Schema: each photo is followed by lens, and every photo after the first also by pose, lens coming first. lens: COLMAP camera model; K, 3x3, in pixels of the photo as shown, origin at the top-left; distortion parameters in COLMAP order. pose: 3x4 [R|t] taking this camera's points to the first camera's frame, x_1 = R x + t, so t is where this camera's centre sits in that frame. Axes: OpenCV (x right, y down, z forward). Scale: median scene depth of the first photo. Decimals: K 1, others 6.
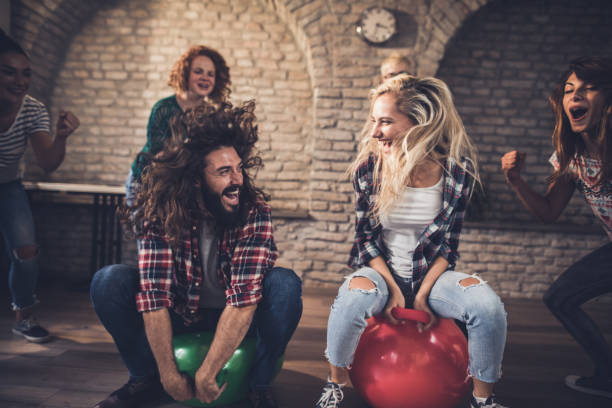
lens RADIAL K [[419.2, 0, 308.2], [0, 419.2, 204.0], [0, 0, 1]] dist [-0.043476, 0.029145]
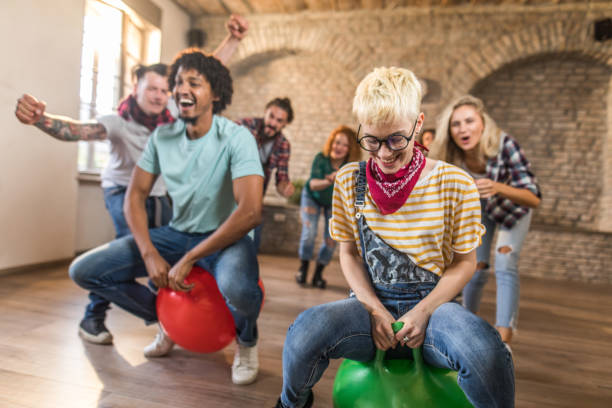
lens RADIAL K [[405.7, 0, 313.4], [0, 405.7, 202.9], [0, 0, 1]] dist [-0.002366, -0.006247]
pose [[0.984400, 0.026629, -0.173916, 0.065012], [-0.028921, 0.999525, -0.010654, 0.010861], [0.173549, 0.015518, 0.984703, -0.466882]]
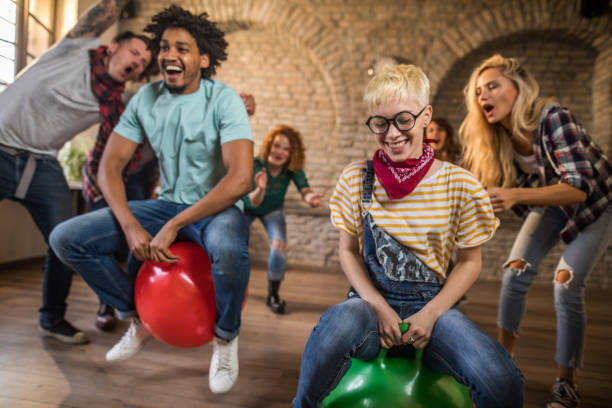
lens RADIAL K [[414.4, 0, 309.9], [0, 414.4, 201.4], [0, 0, 1]] dist [-0.039293, 0.024900]
pose [[0.996625, 0.014839, -0.080741, 0.036952], [-0.015873, 0.999800, -0.012190, 0.006654], [0.080544, 0.013431, 0.996661, -0.281213]]
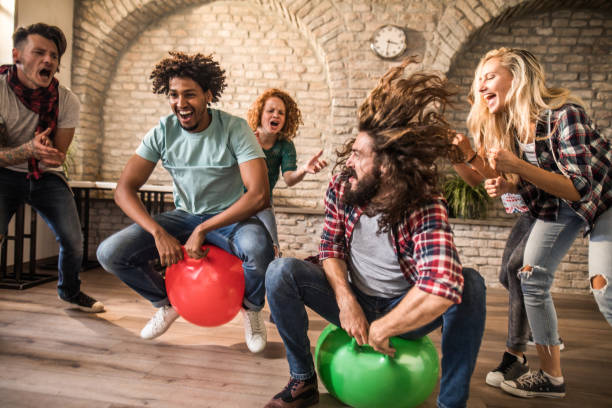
lens RADIAL K [[419.2, 0, 307.8], [0, 419.2, 202.7], [0, 0, 1]] dist [-0.043476, 0.029145]
pose [[0.997407, 0.009442, -0.071343, 0.030530], [-0.009502, 0.999955, -0.000508, 0.003042], [0.071335, 0.001185, 0.997452, -0.113676]]
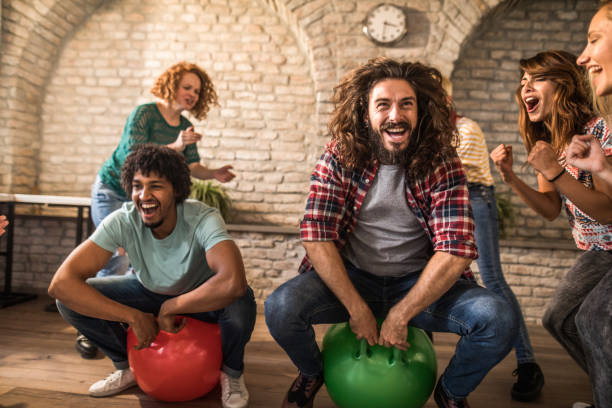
lens RADIAL K [[417.8, 0, 306.9], [0, 417.8, 204.2], [0, 0, 1]] dist [-0.042405, 0.028702]
pose [[0.999038, 0.003633, -0.043713, 0.031663], [-0.005015, 0.999489, -0.031558, -0.002075], [0.043576, 0.031747, 0.998546, 0.084318]]
